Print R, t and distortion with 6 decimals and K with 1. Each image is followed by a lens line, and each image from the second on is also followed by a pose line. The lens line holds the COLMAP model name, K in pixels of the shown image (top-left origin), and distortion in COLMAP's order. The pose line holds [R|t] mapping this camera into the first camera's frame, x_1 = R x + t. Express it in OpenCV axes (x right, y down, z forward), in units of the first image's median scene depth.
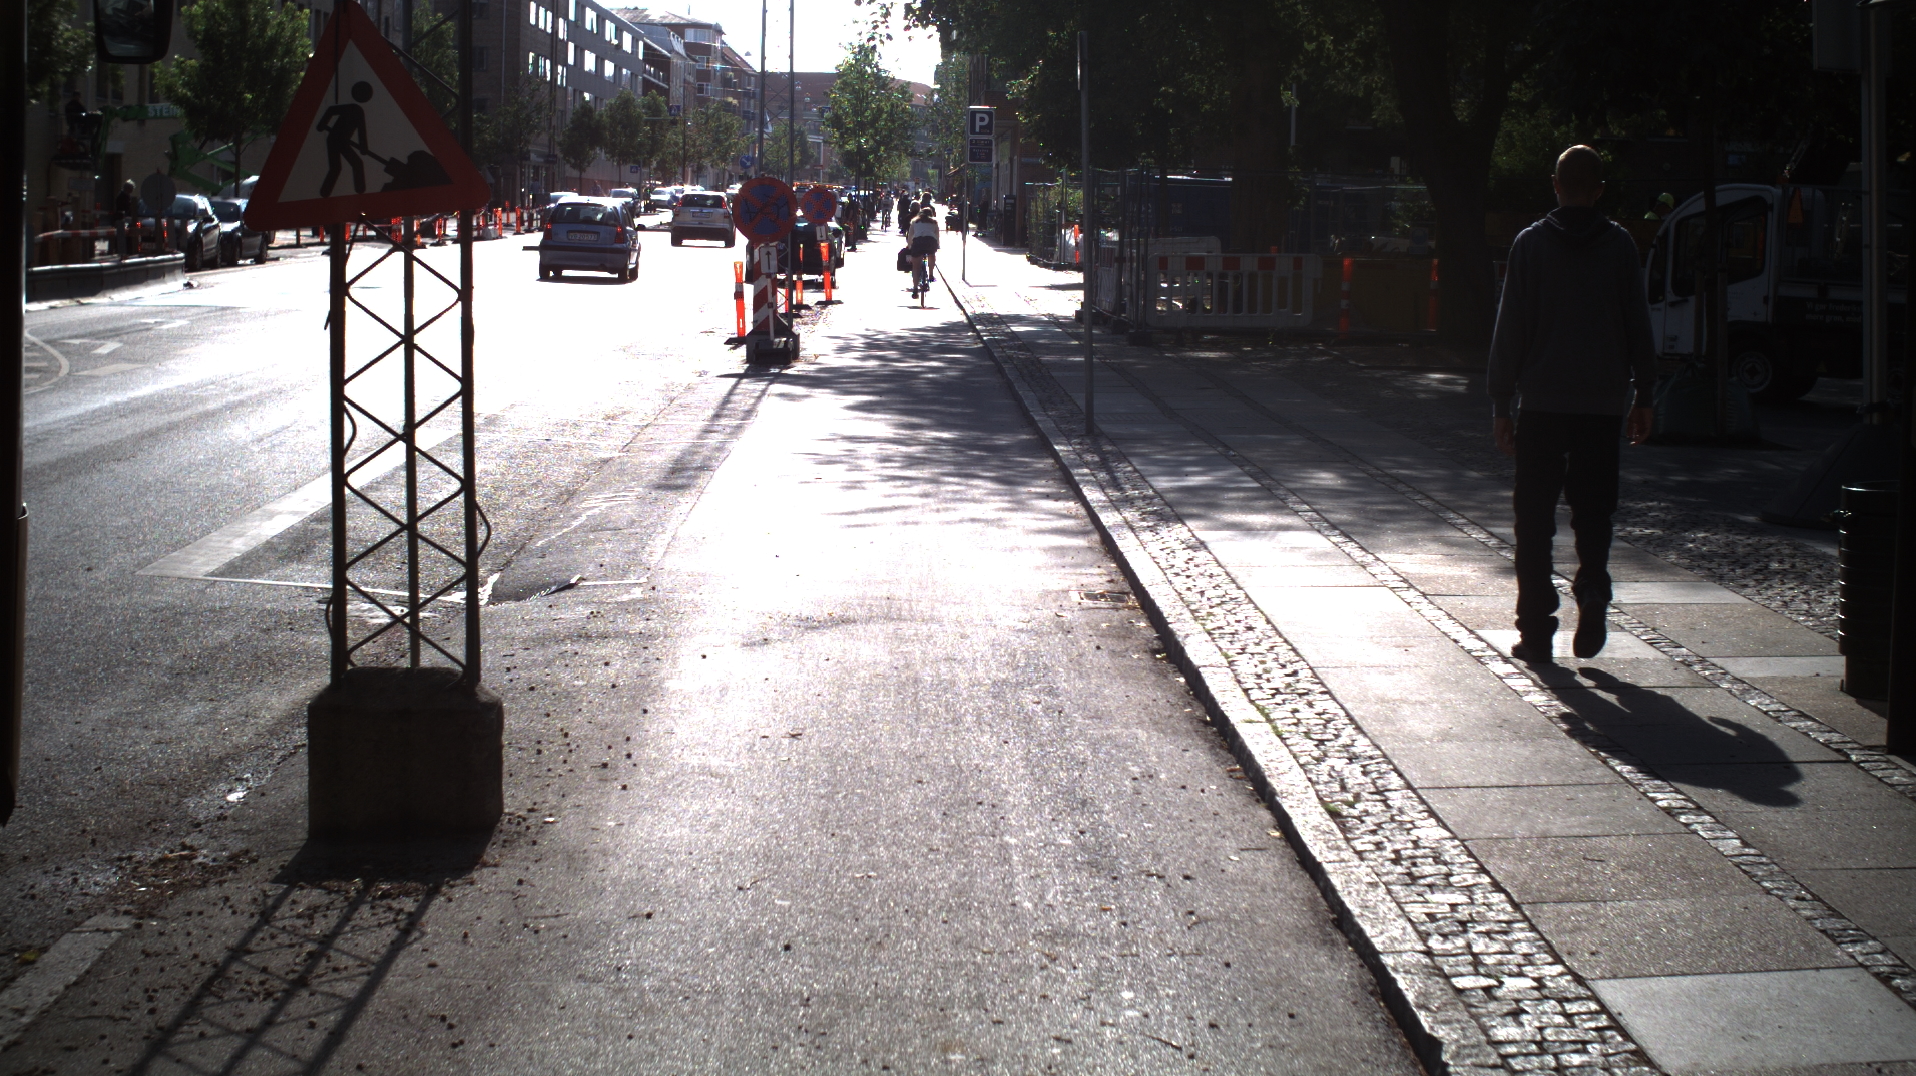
lens RADIAL K [[3309.6, 0, 958.0], [0, 3309.6, 538.0], [0, 0, 1]] dist [-0.317637, 0.539001]
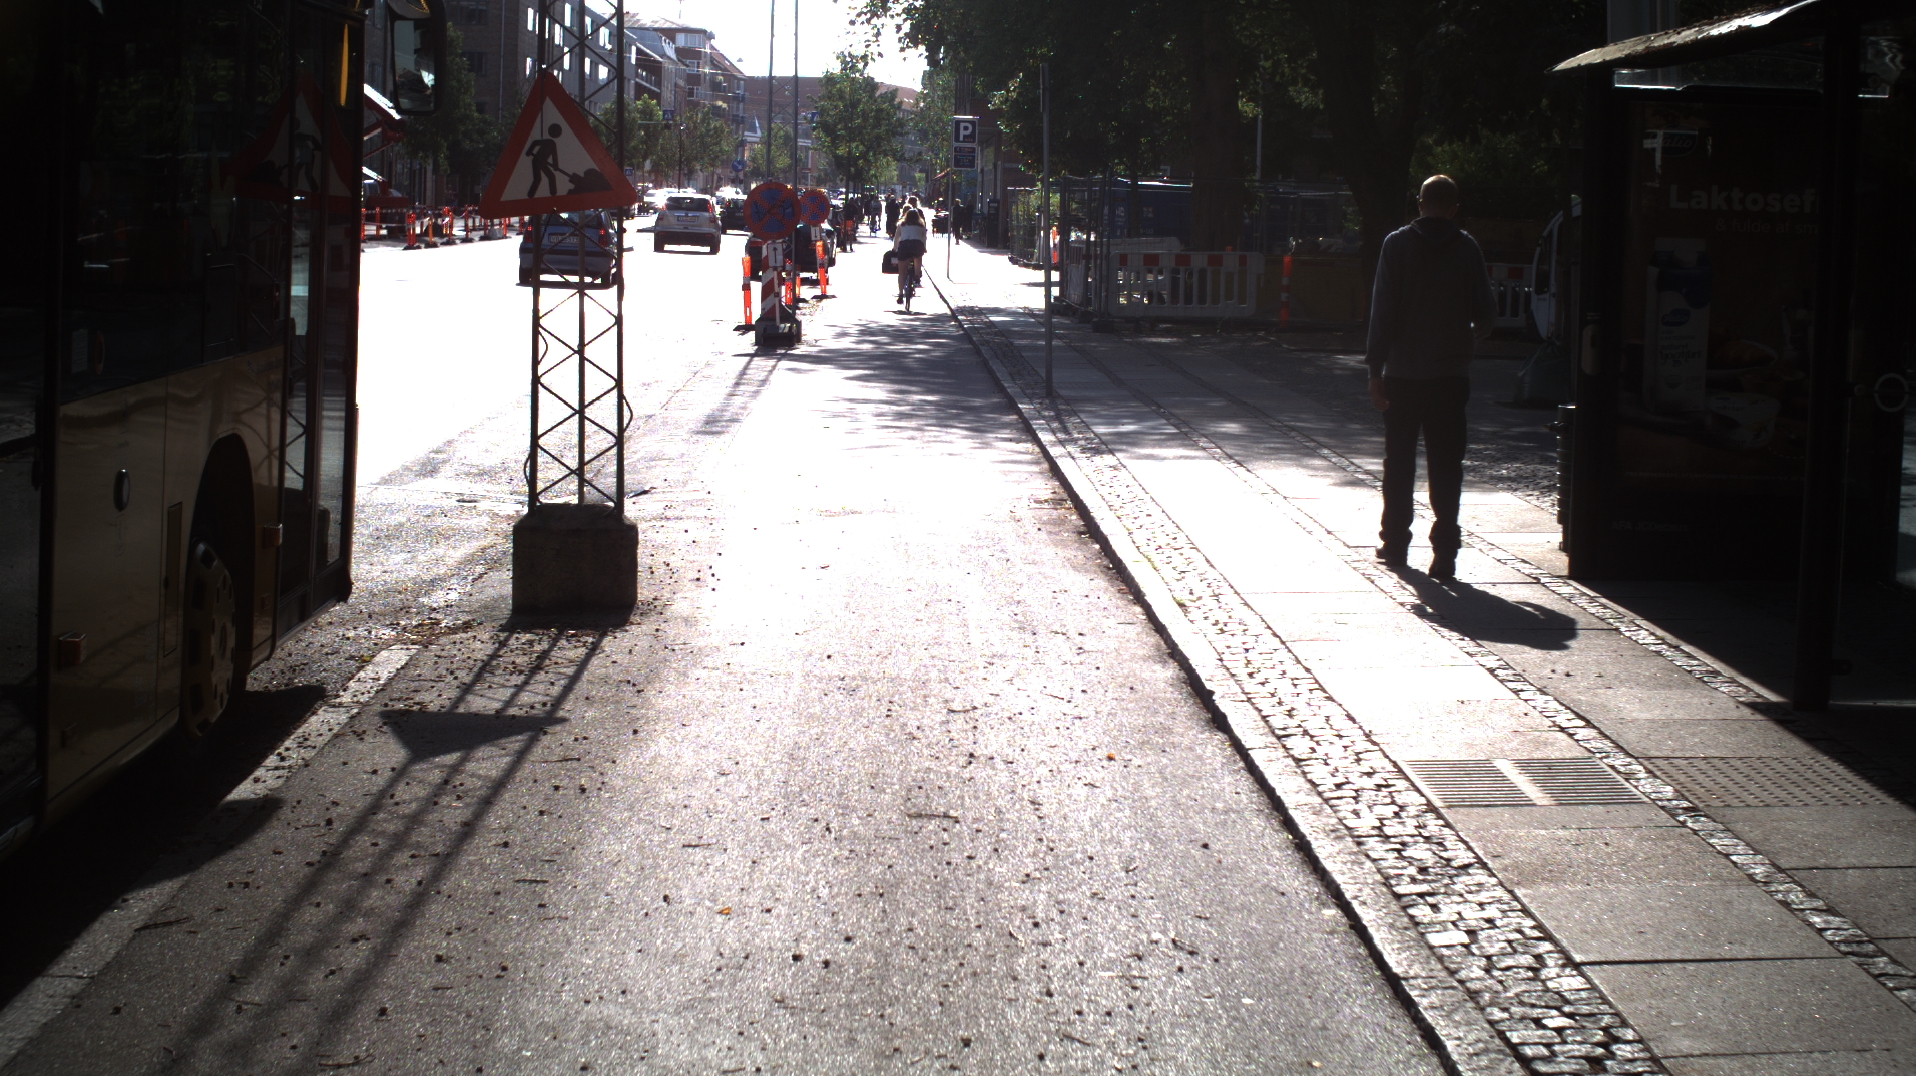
lens RADIAL K [[3309.6, 0, 958.0], [0, 3309.6, 538.0], [0, 0, 1]] dist [-0.317637, 0.539001]
pose [[0.999983, 0.003969, 0.004347, 0.001003], [-0.003964, 0.999992, -0.001123, 0.013393], [-0.004351, 0.001106, 0.999990, -0.129104]]
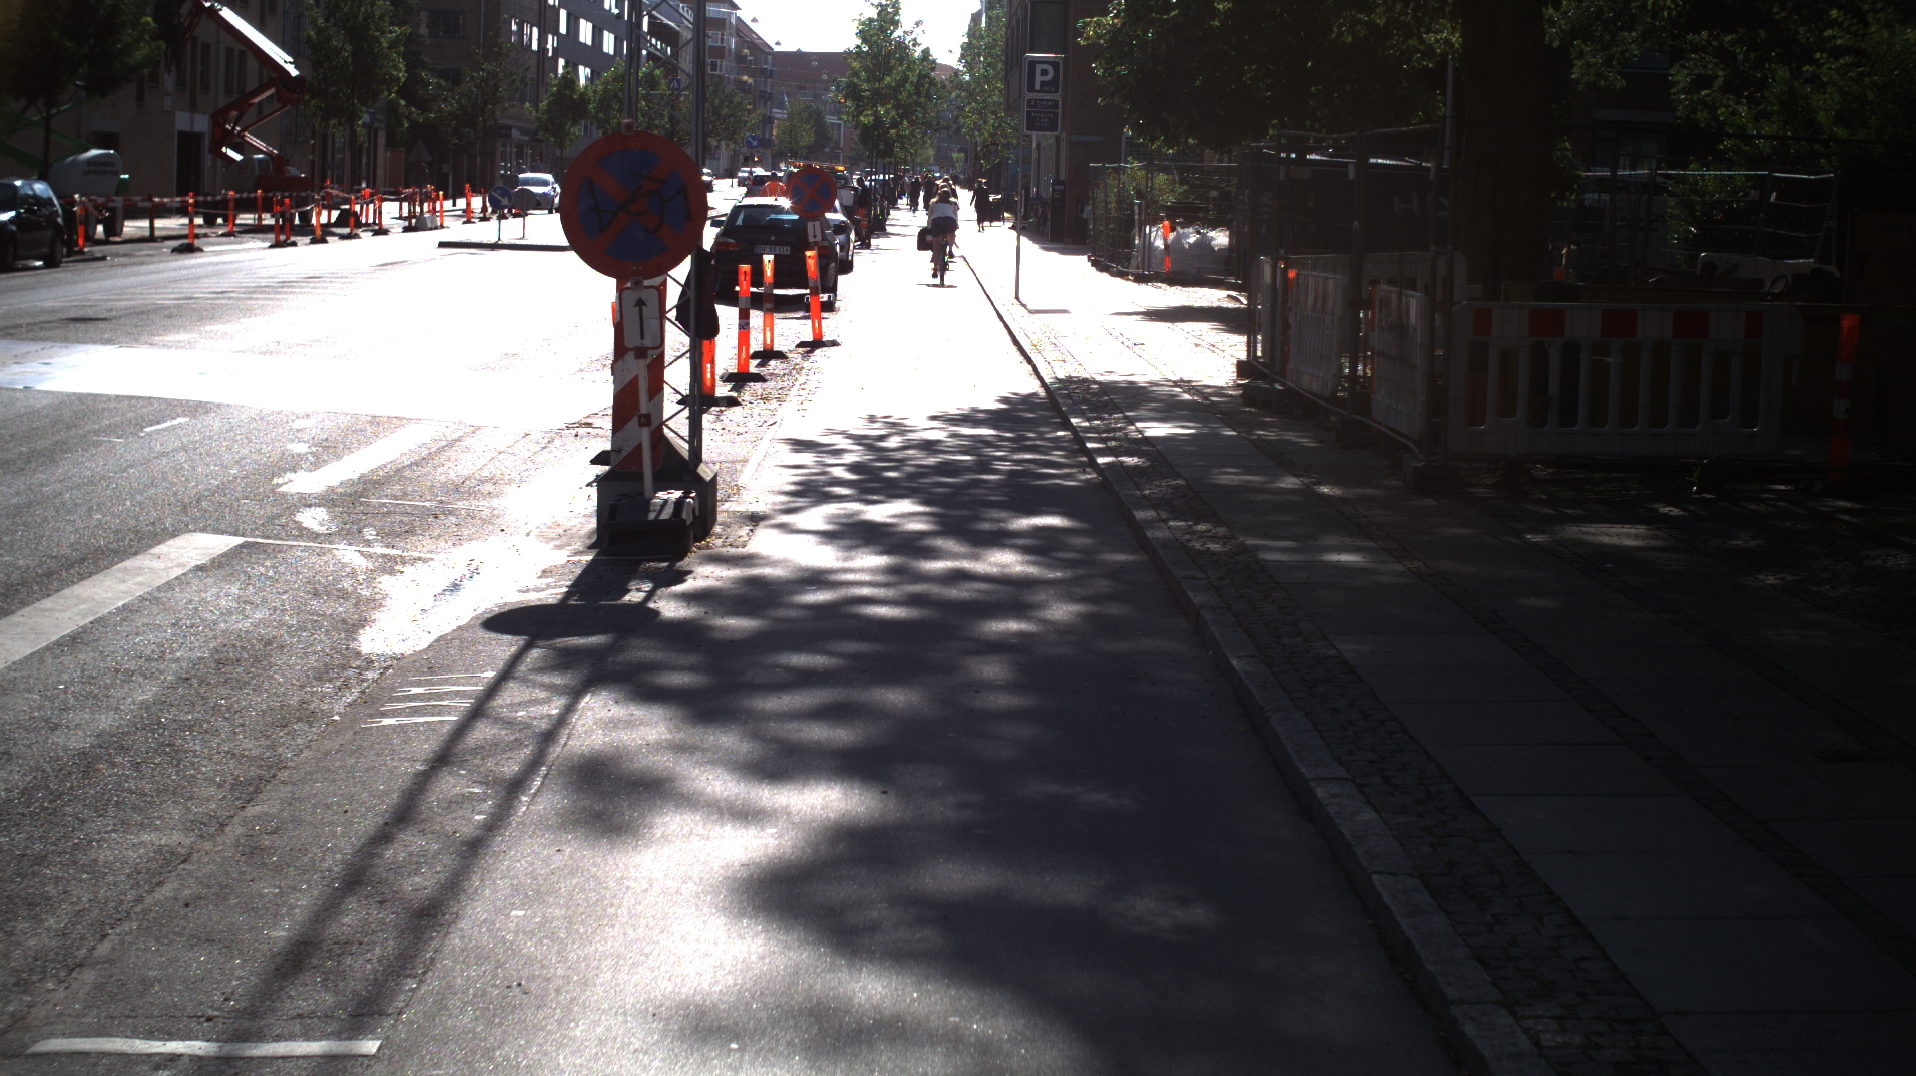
lens RADIAL K [[3309.6, 0, 958.0], [0, 3309.6, 538.0], [0, 0, 1]] dist [-0.317637, 0.539001]
pose [[0.999952, 0.007709, -0.006016, -0.011015], [-0.007682, 0.999961, 0.004448, -0.052920], [0.006050, -0.004402, 0.999972, 0.516679]]
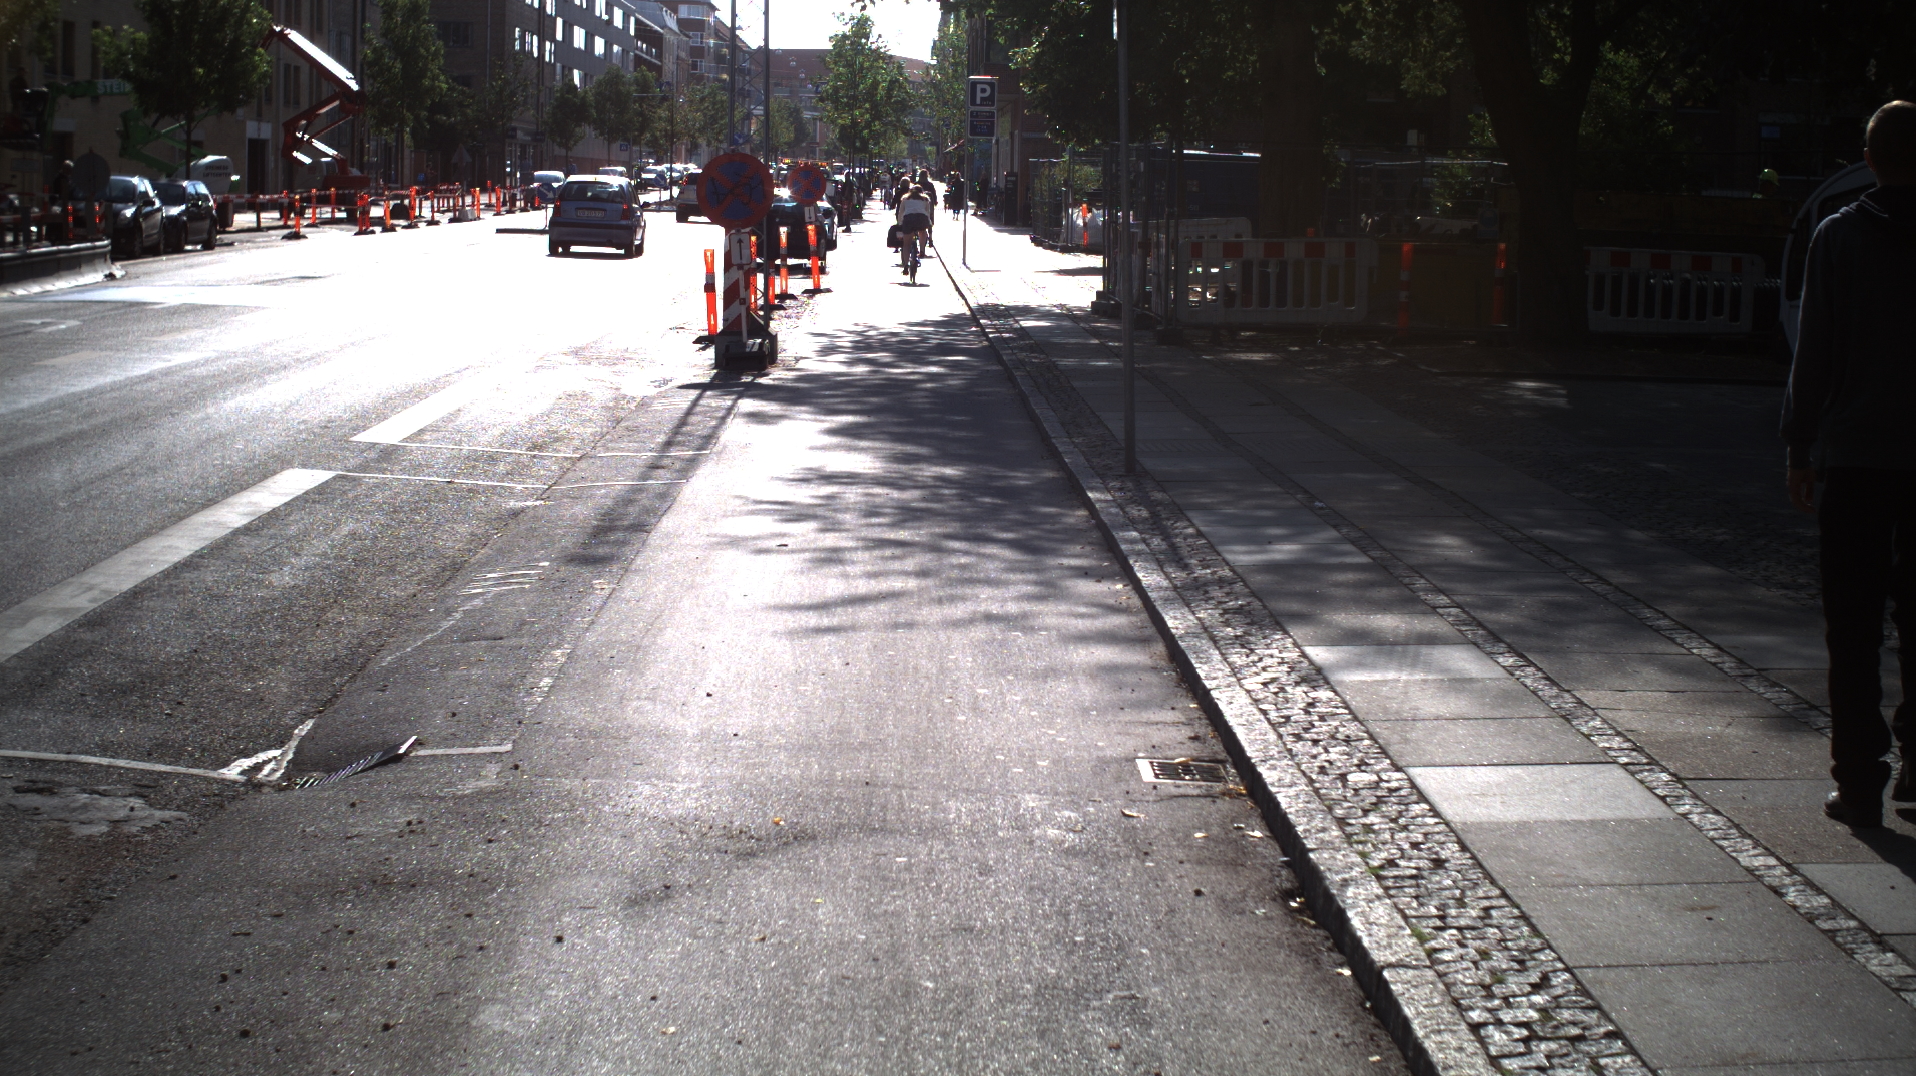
lens RADIAL K [[3309.6, 0, 958.0], [0, 3309.6, 538.0], [0, 0, 1]] dist [-0.317637, 0.539001]
pose [[0.999992, -0.004068, 0.000312, -0.001129], [0.004065, 0.999968, 0.006916, -0.013486], [-0.000340, -0.006914, 0.999976, 0.129110]]
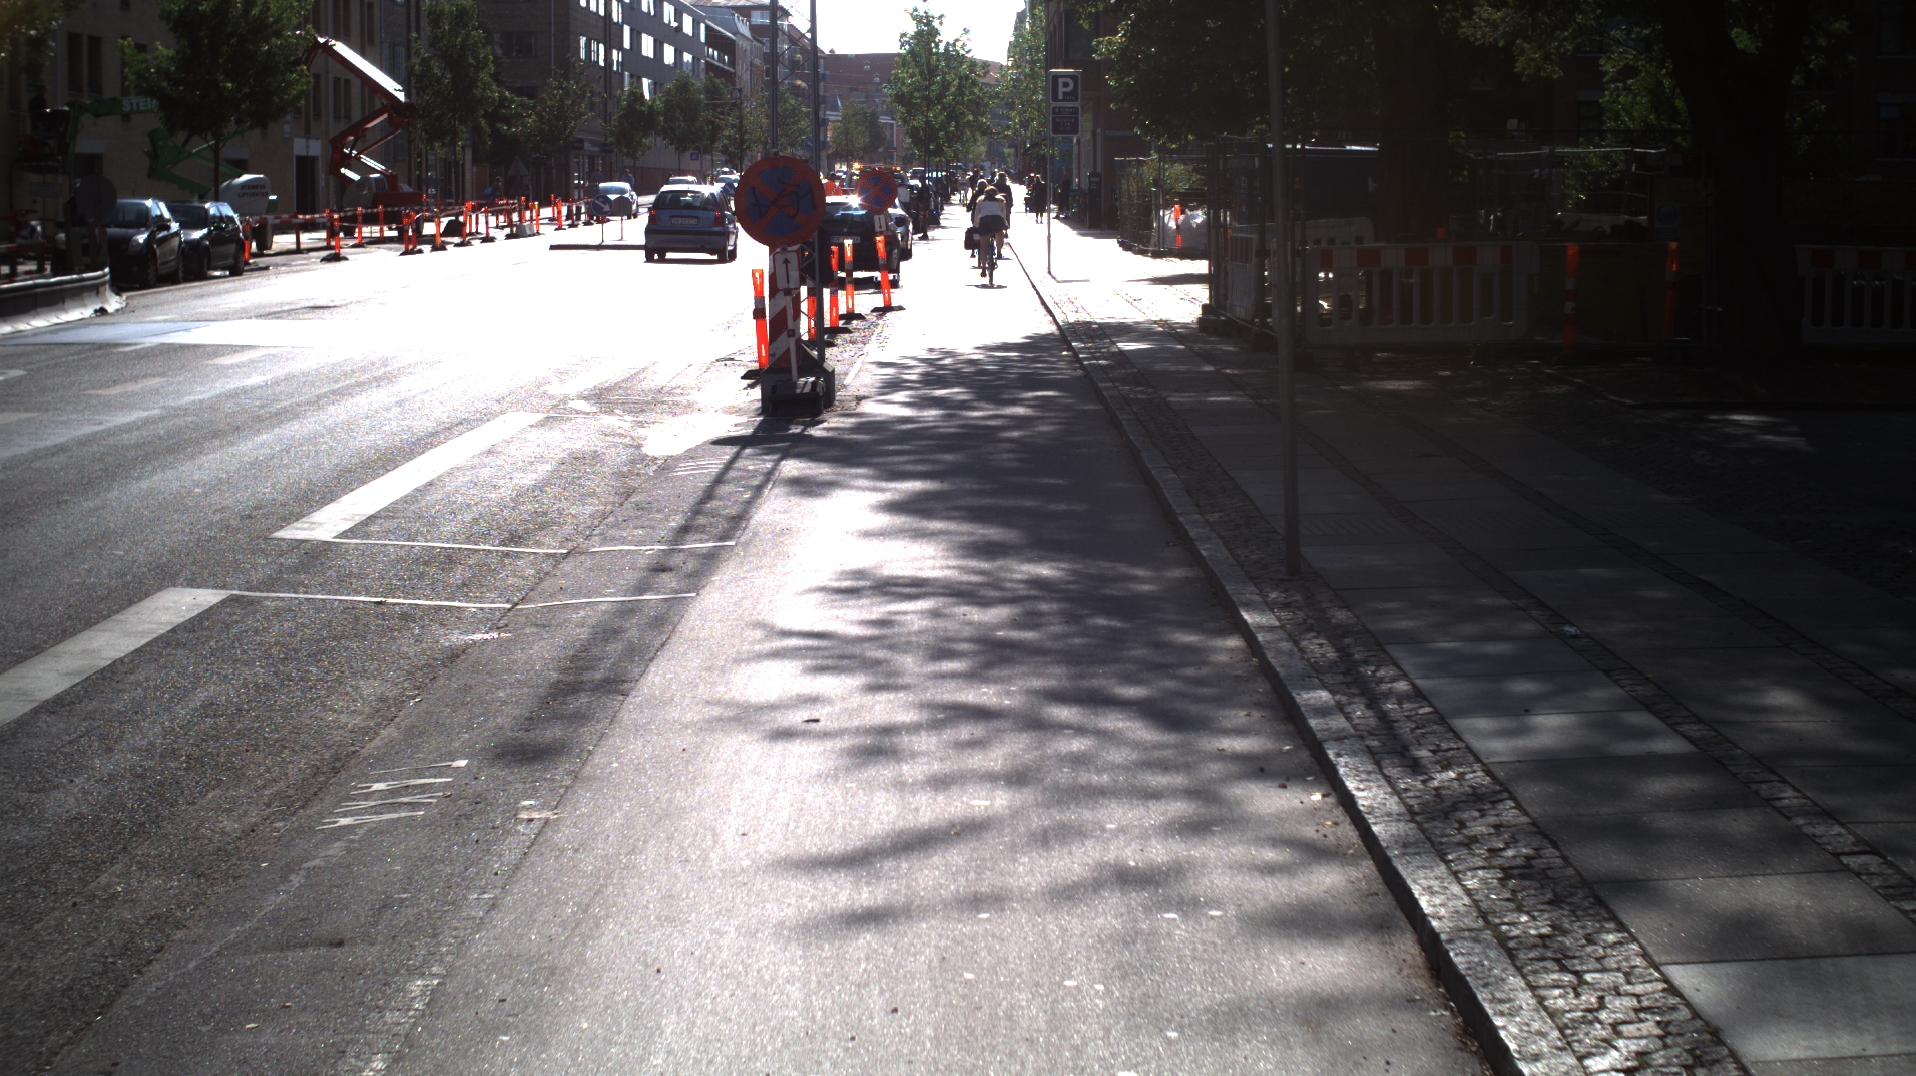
lens RADIAL K [[3309.6, 0, 958.0], [0, 3309.6, 538.0], [0, 0, 1]] dist [-0.317637, 0.539001]
pose [[0.999340, -0.025404, -0.025955, -0.002569], [0.025559, 0.999657, 0.005666, -0.026811], [0.025802, -0.006326, 0.999647, 0.258668]]
